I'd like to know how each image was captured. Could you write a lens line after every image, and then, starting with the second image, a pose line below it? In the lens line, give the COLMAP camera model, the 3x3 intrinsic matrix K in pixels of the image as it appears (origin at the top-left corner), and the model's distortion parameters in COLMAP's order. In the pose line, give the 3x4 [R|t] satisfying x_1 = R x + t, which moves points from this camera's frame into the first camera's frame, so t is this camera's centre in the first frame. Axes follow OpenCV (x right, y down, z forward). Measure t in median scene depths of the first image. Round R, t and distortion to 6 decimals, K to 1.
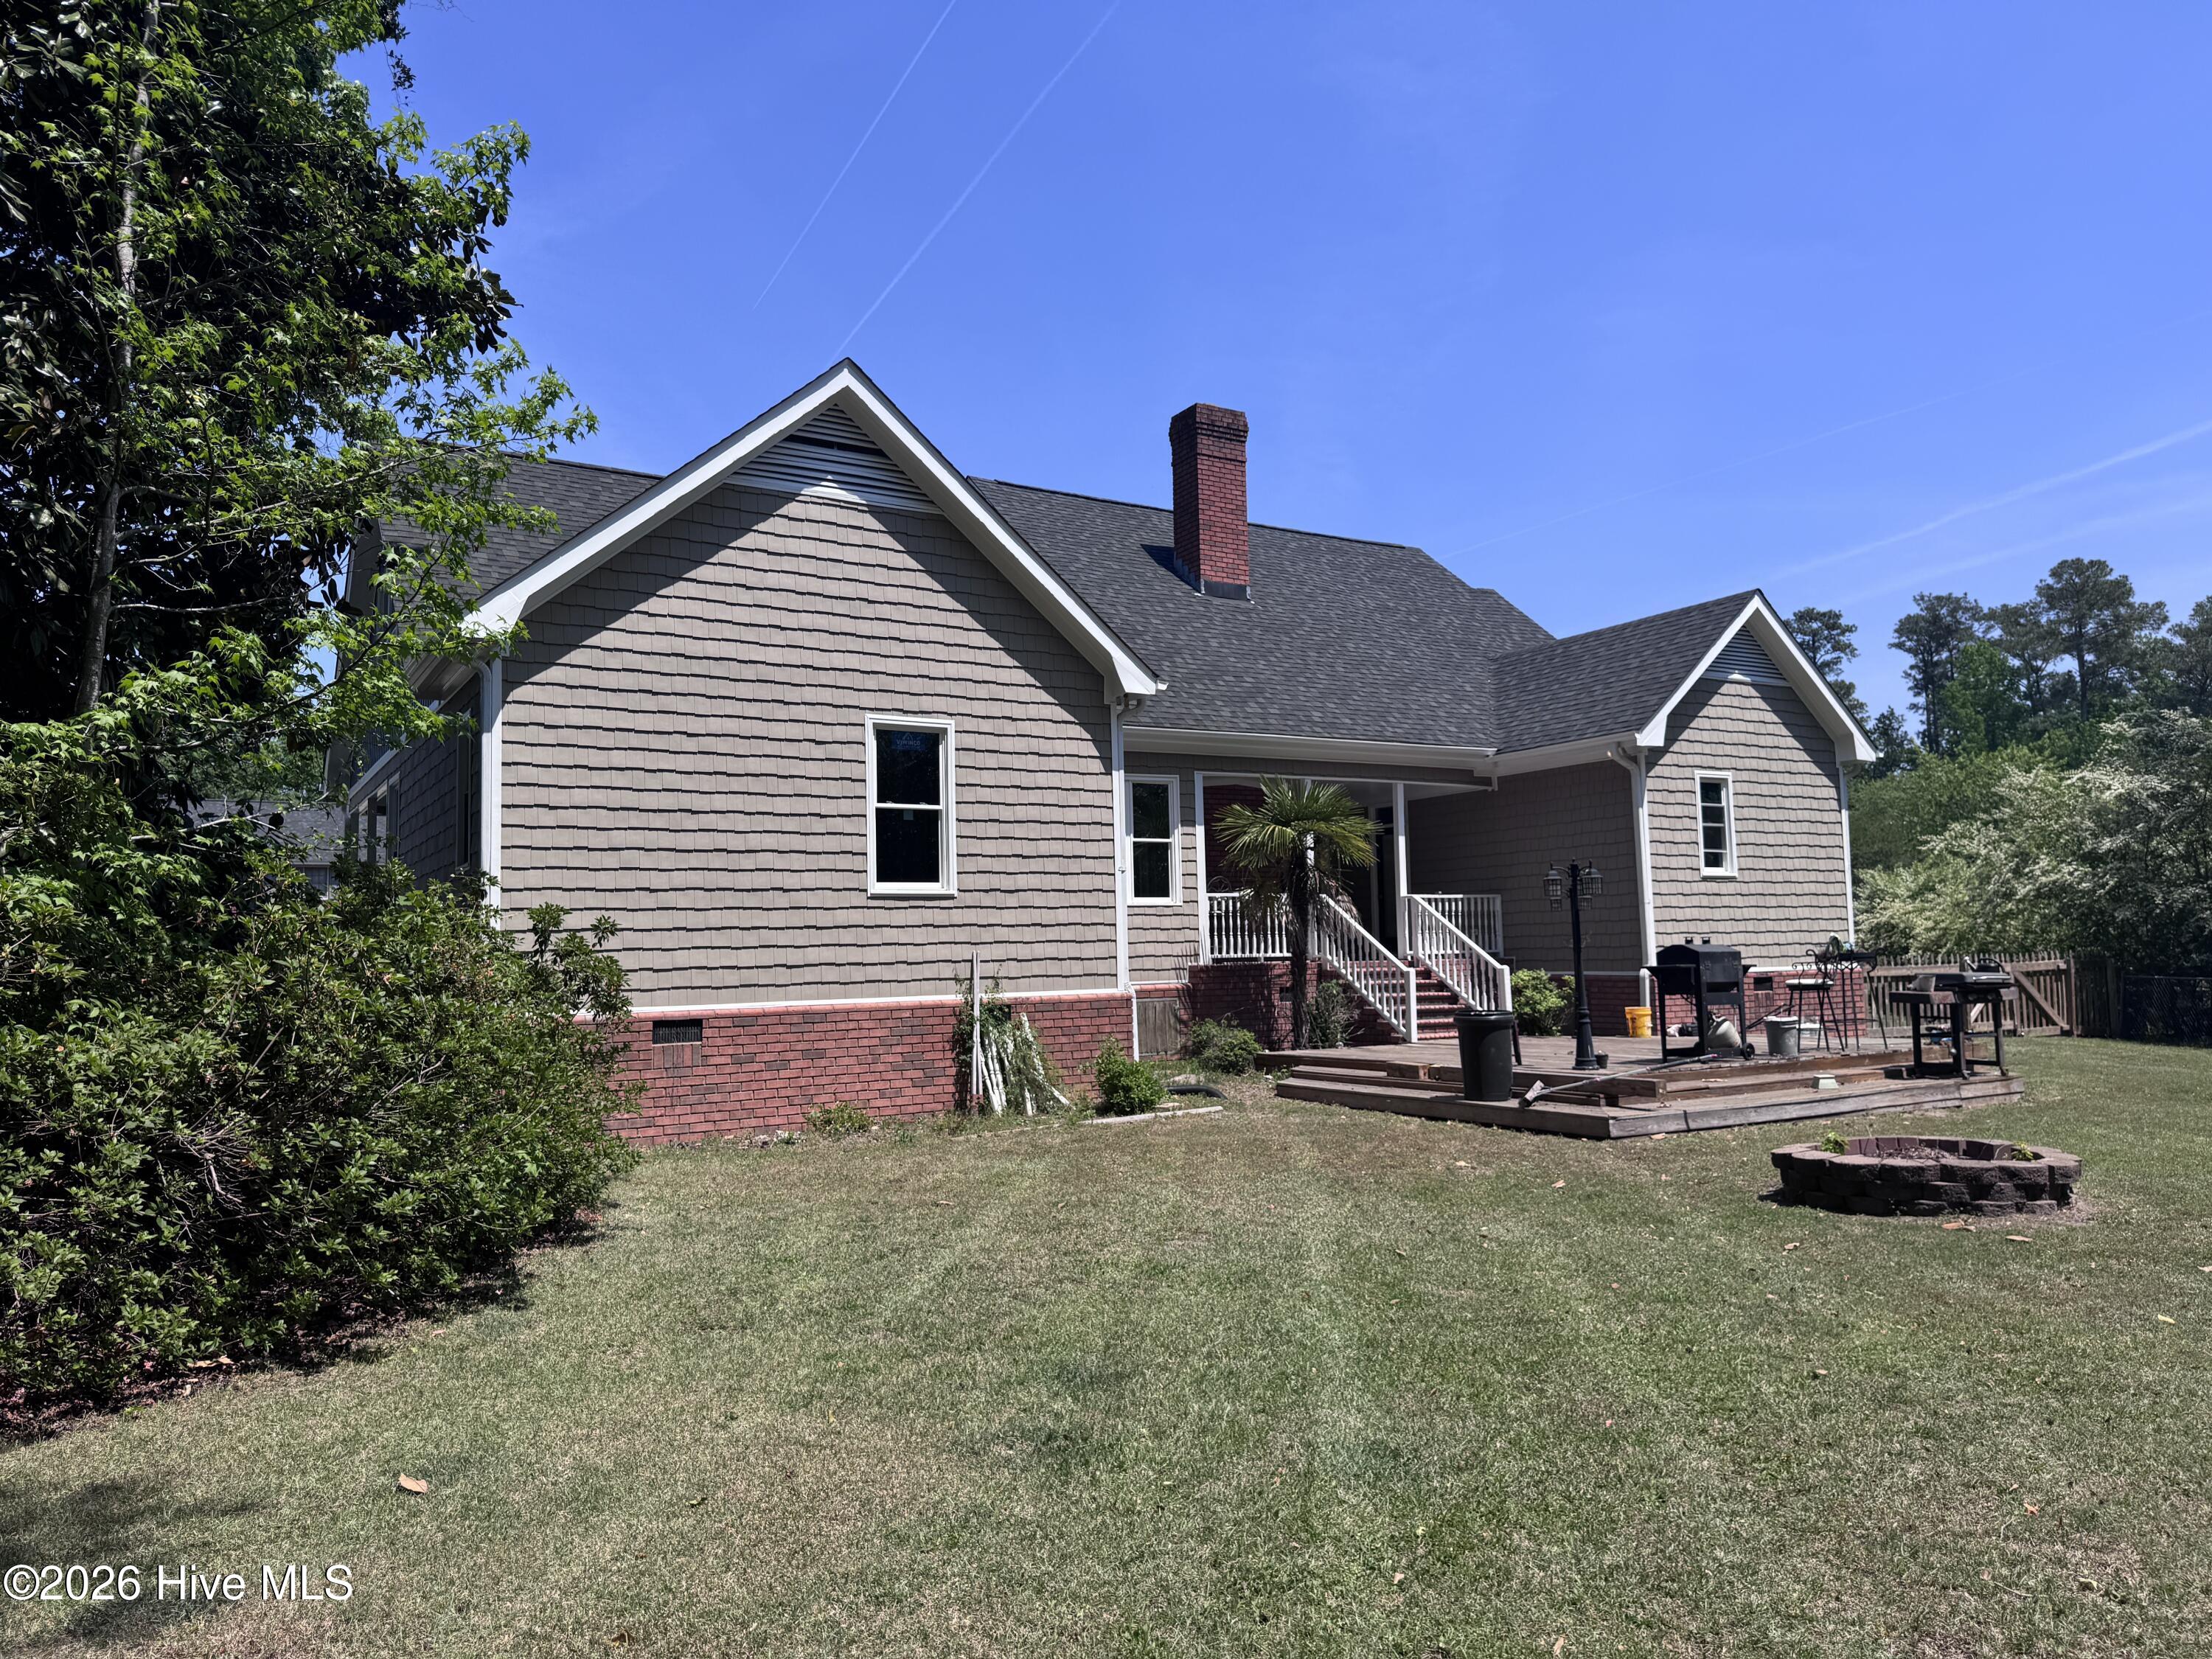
lens RADIAL K [[1500.4, 0, 1022.7], [0, 1500.4, 832.1], [0, 0, 1]] dist [0.156560, -0.181608]
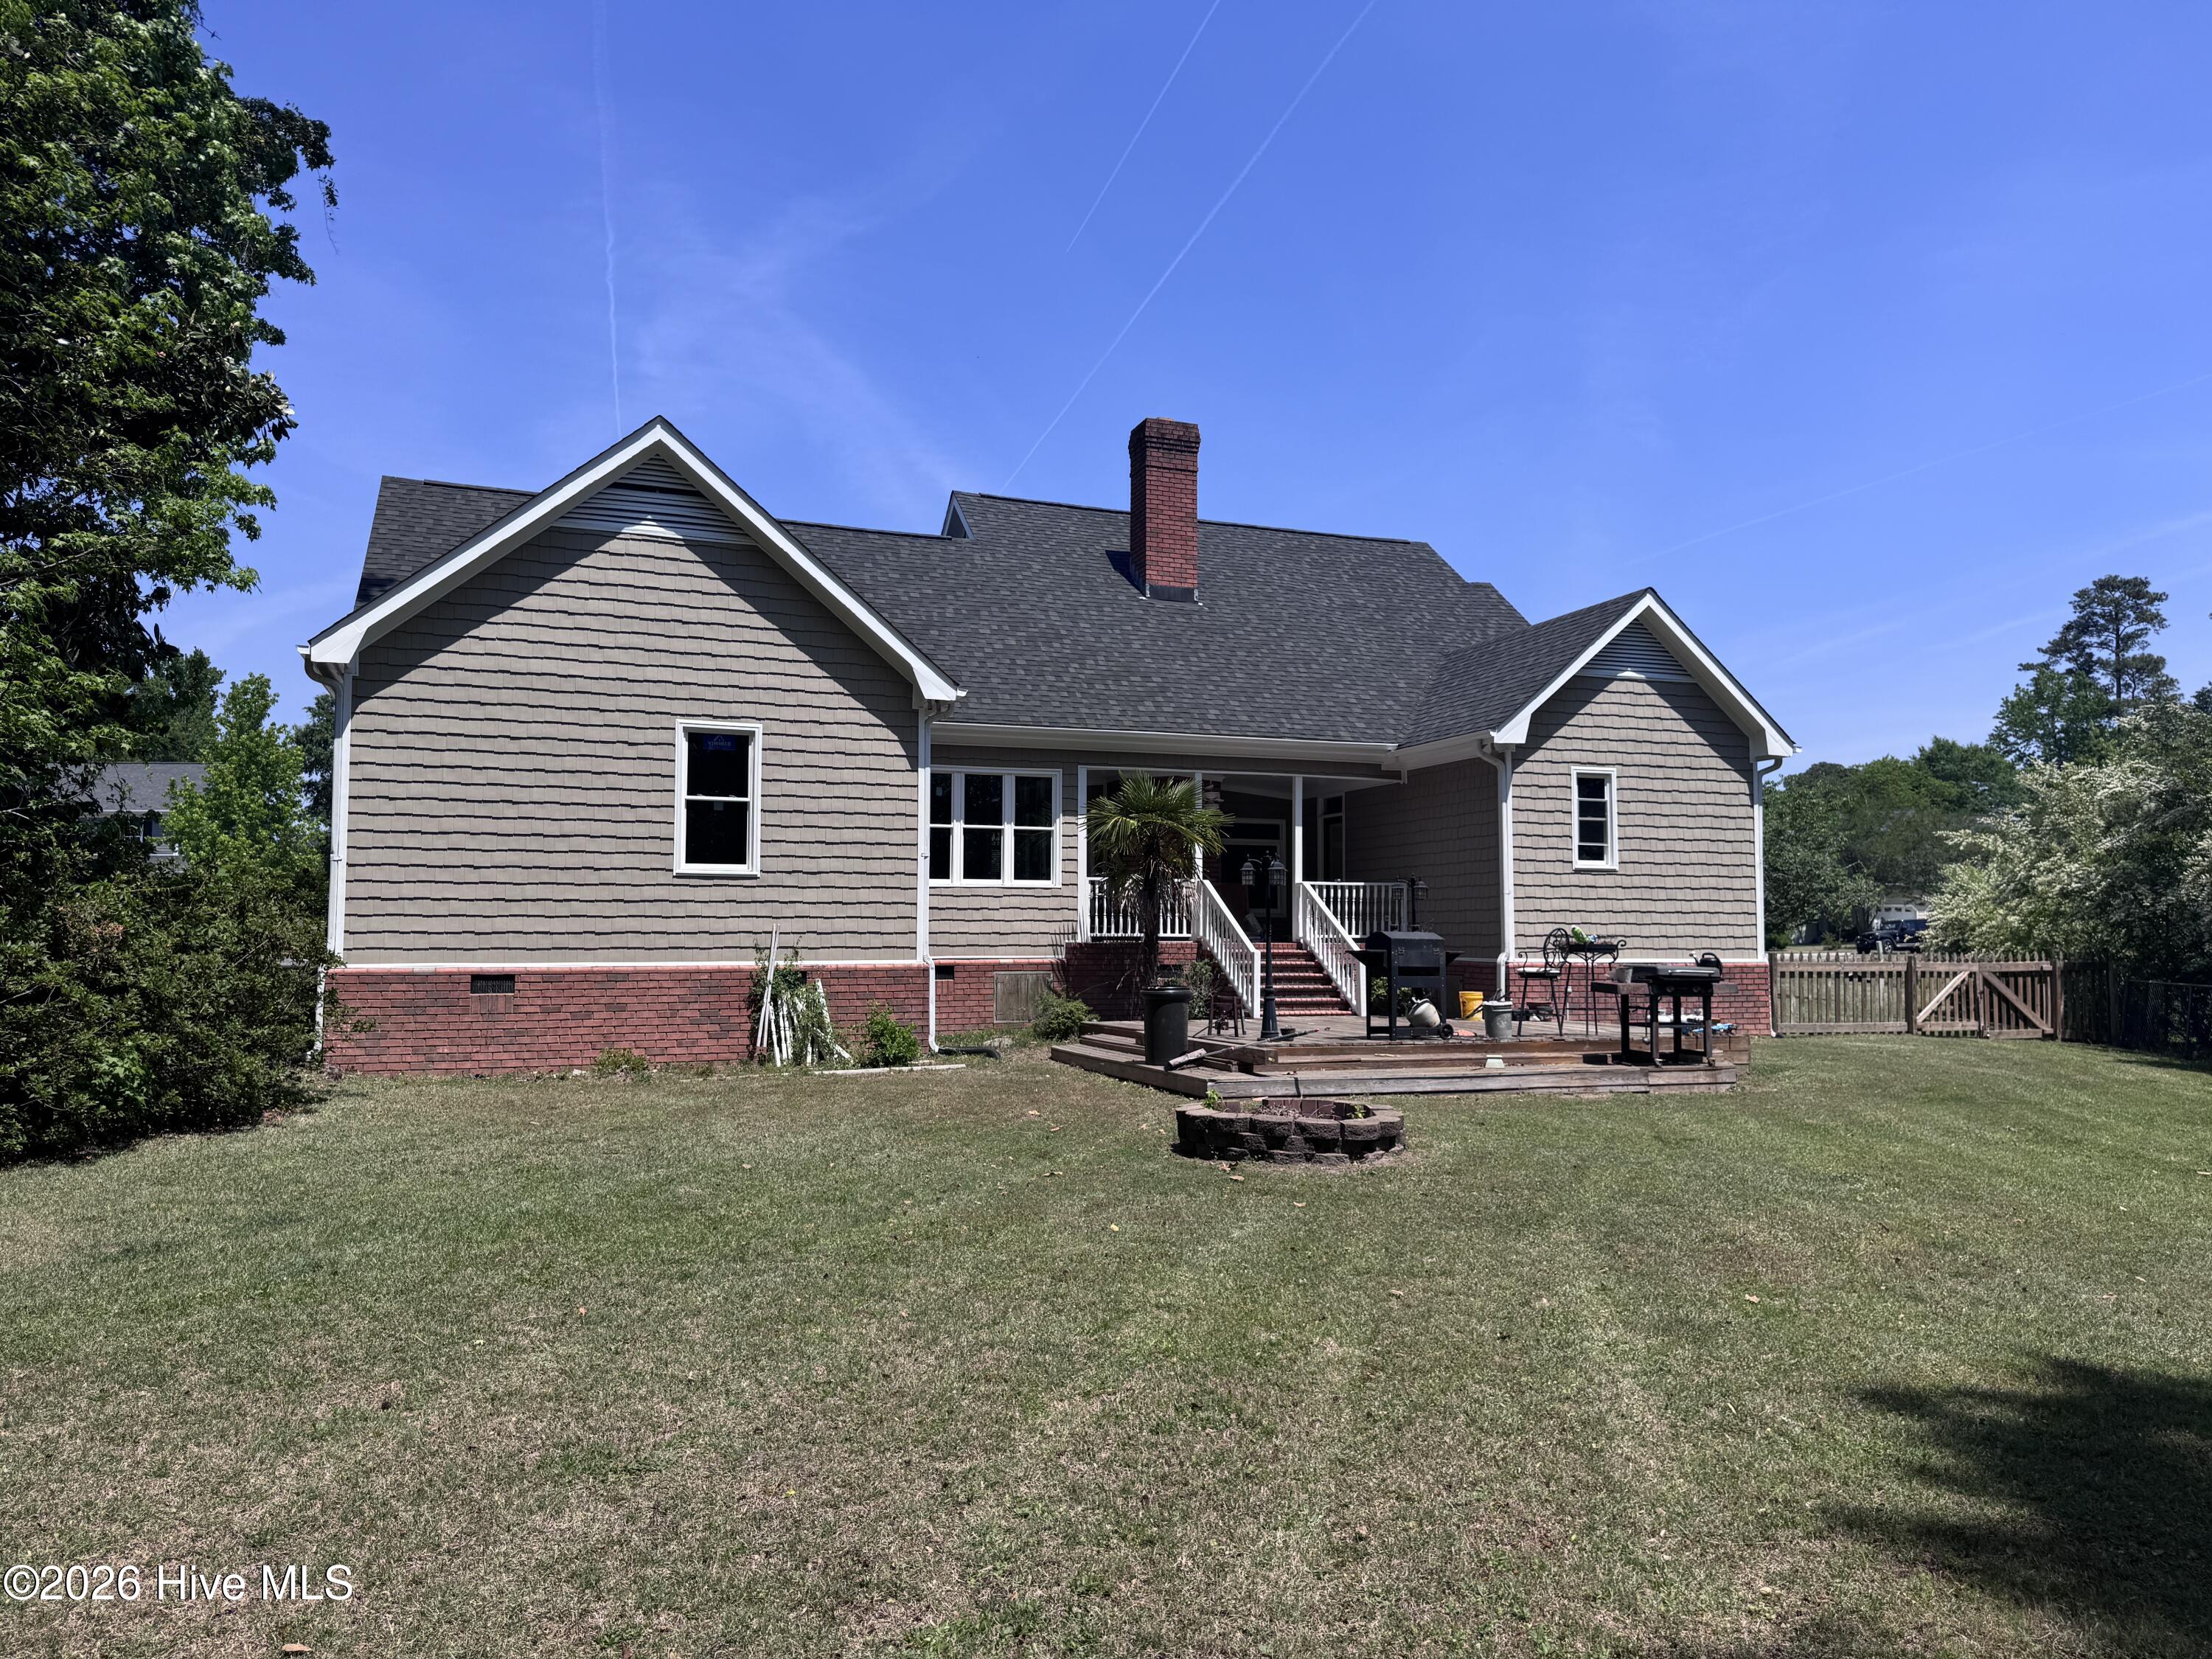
lens RADIAL K [[1527.3, 0, 1115.3], [0, 1527.3, 837.9], [0, 0, 1]] dist [0.157129, -0.232055]
pose [[0.979901, 0.013825, -0.199003, 0.444955], [-0.009668, 0.999715, 0.021843, -0.015196], [0.199248, -0.019480, 0.979755, -0.103831]]
